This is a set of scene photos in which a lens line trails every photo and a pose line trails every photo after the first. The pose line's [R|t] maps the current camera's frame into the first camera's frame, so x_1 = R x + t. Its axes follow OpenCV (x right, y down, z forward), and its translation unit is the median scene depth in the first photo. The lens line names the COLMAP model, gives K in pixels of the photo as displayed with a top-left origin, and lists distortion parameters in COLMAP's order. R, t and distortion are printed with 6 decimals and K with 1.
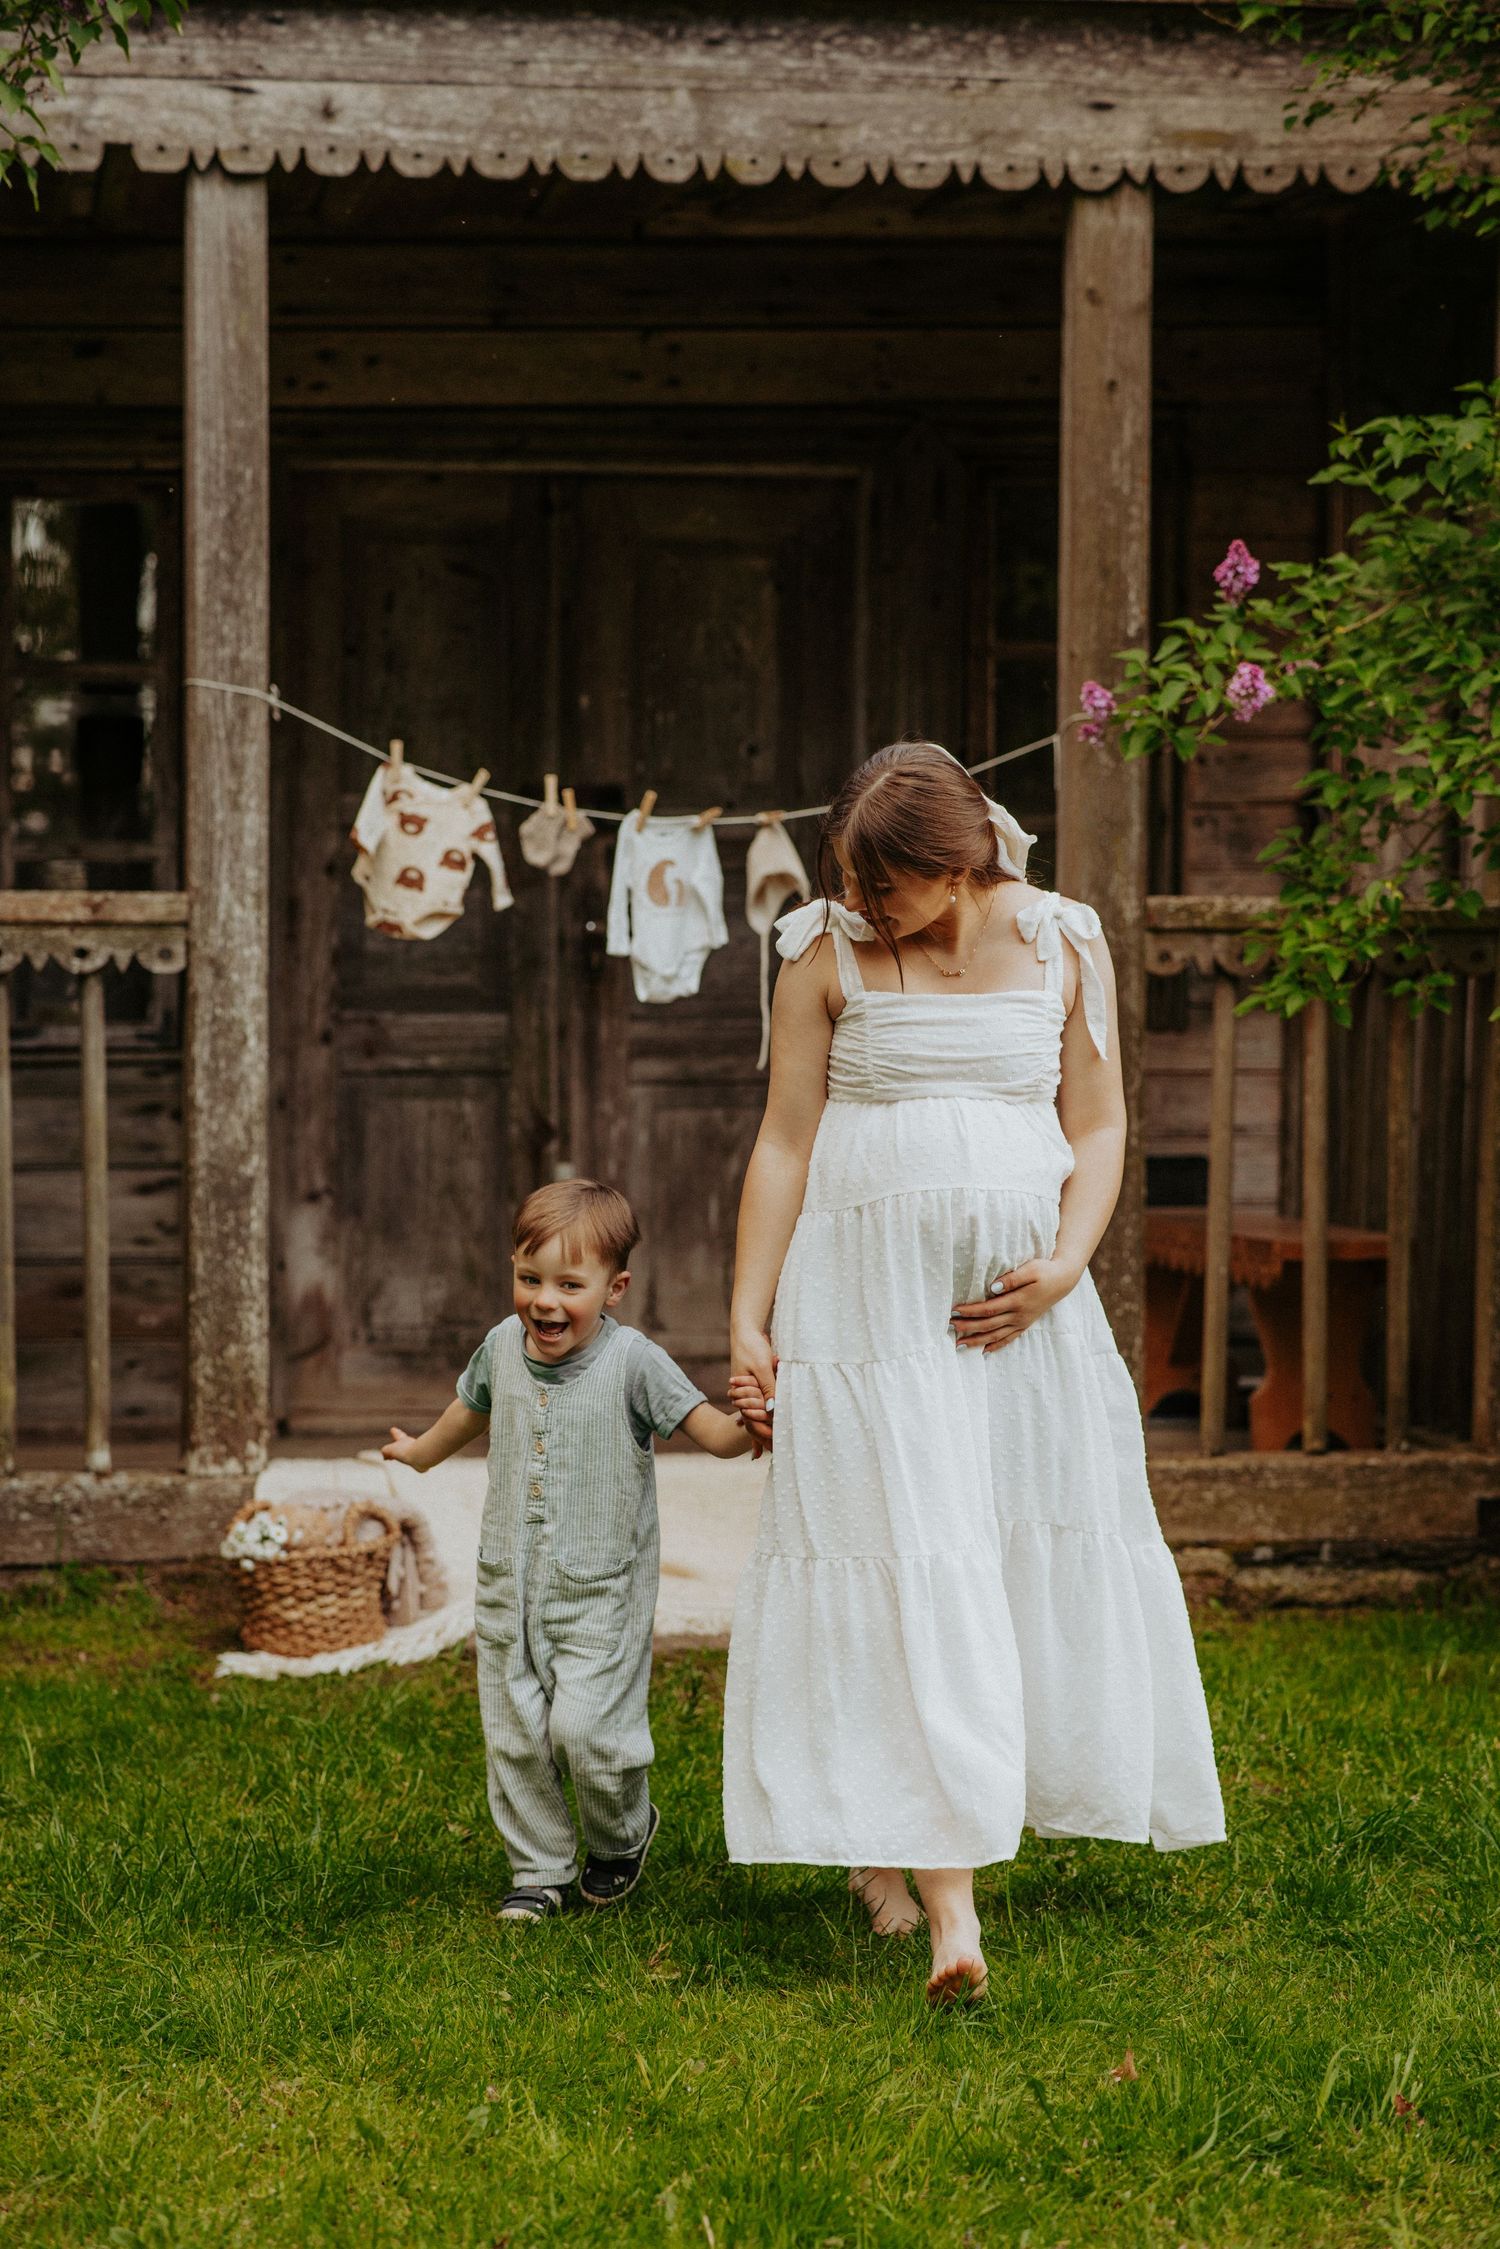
lens RADIAL K [[5344.9, 0, 750.0], [0, 5344.9, 1124.5], [0, 0, 1]] dist [-0.003452, 0.096265]
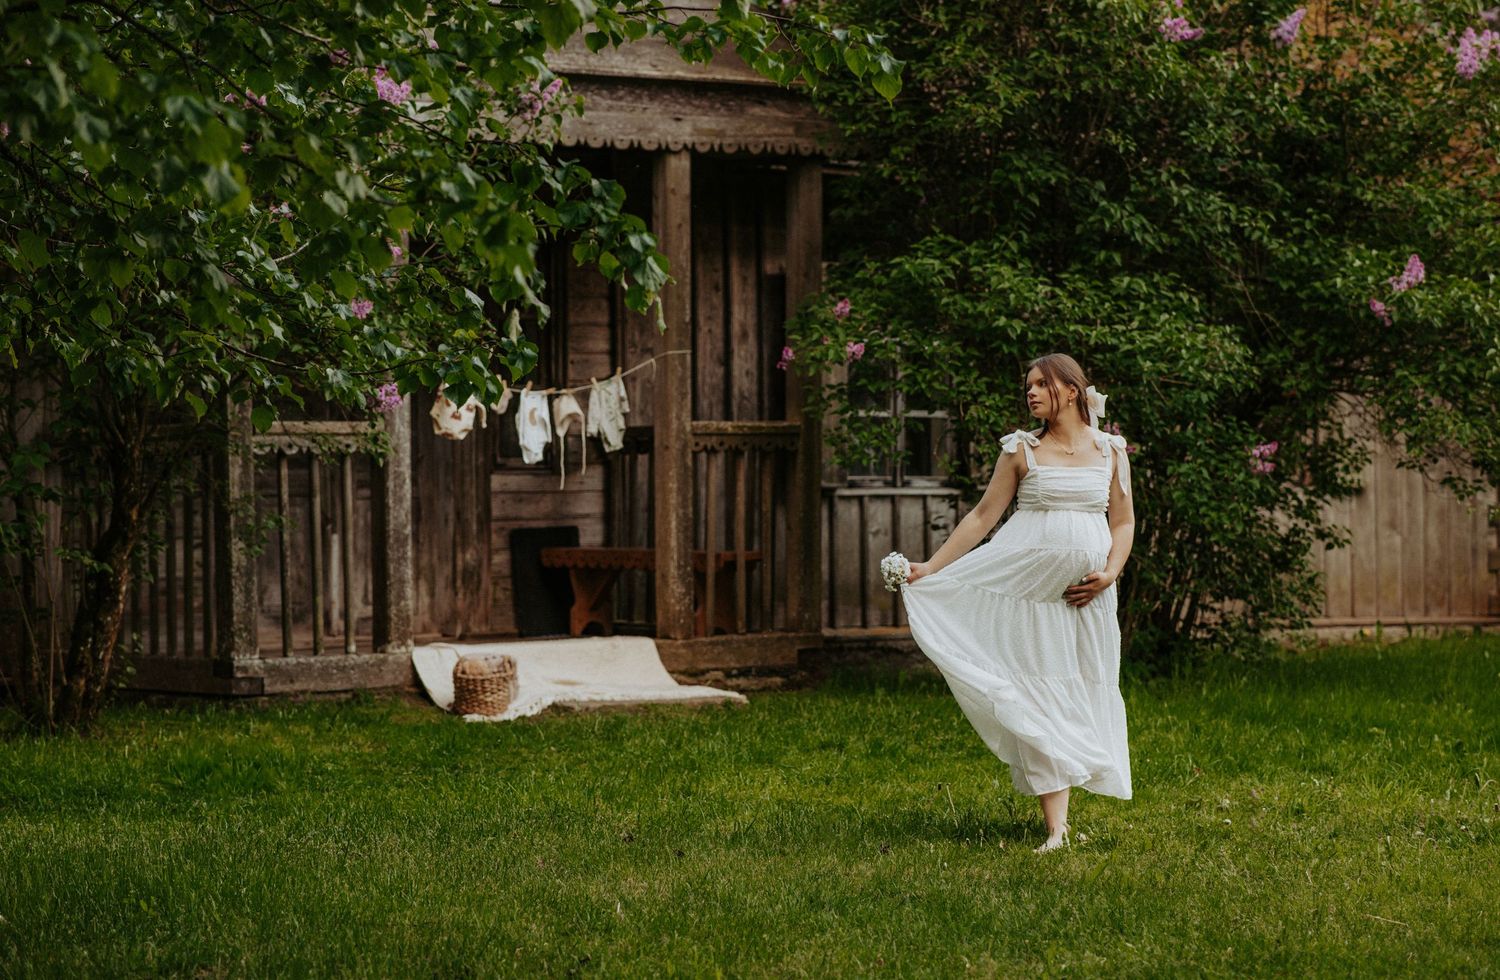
lens RADIAL K [[3787.2, 0, 827.0], [0, 3787.2, 493.1], [0, 0, 1]] dist [0.048262, -0.319348]
pose [[0.858872, -0.012546, 0.512037, -0.823933], [0.020263, 0.999750, -0.009491, 0.011183], [-0.511790, 0.018527, 0.858911, -0.625781]]
